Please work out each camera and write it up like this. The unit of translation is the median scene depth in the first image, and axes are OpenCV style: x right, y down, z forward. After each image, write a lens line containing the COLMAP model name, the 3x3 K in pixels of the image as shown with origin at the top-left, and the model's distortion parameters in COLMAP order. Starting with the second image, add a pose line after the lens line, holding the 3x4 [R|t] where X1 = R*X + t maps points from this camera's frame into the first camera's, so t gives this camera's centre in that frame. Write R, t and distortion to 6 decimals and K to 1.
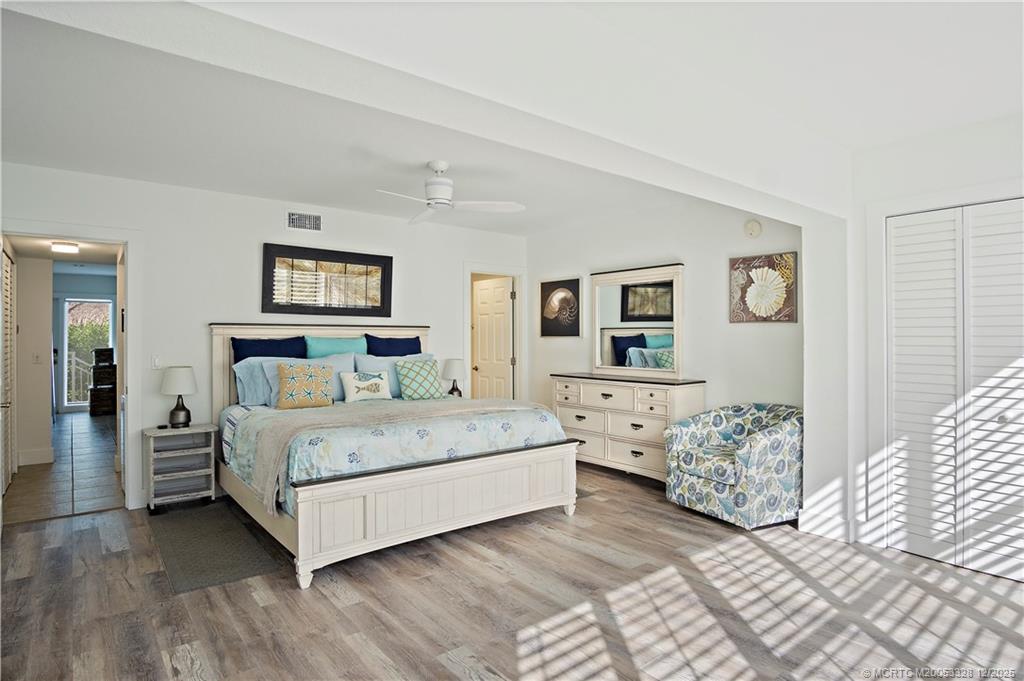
lens RADIAL K [[555.7, 0, 506.5], [0, 555.7, 339.7], [0, 0, 1]] dist [-0.032317, 0.009638]
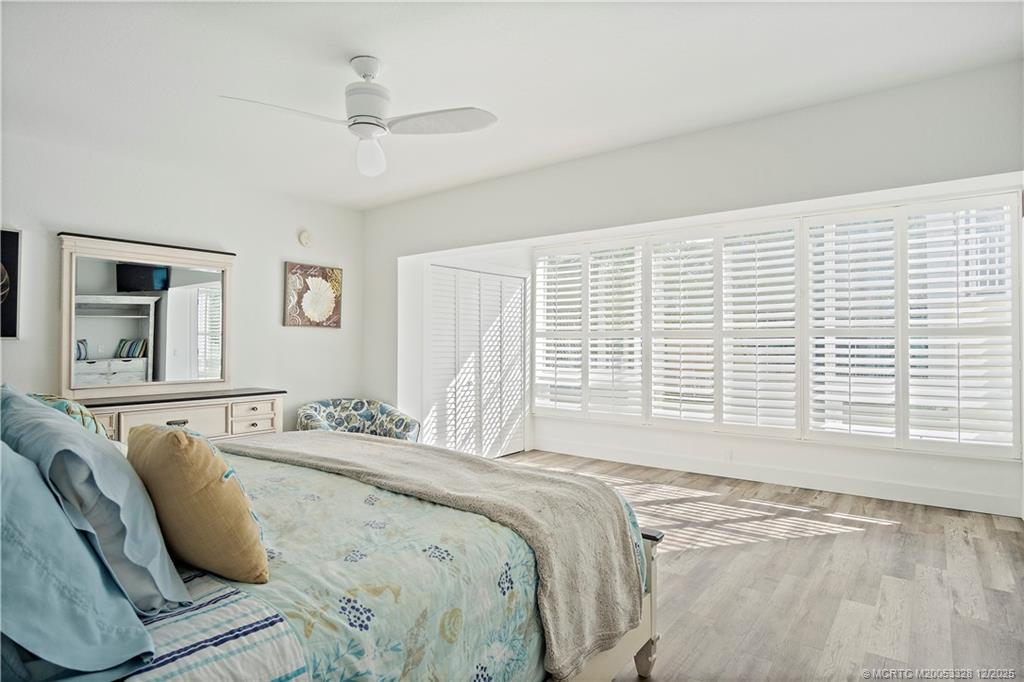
lens RADIAL K [[555.7, 0, 506.5], [0, 555.7, 338.5], [0, 0, 1]] dist [-0.032317, 0.009638]
pose [[-0.237171, 0.010822, 0.971408, -0.706966], [0.003513, 0.999941, -0.010282, 0.003901], [-0.971462, 0.000974, -0.237195, 0.915088]]
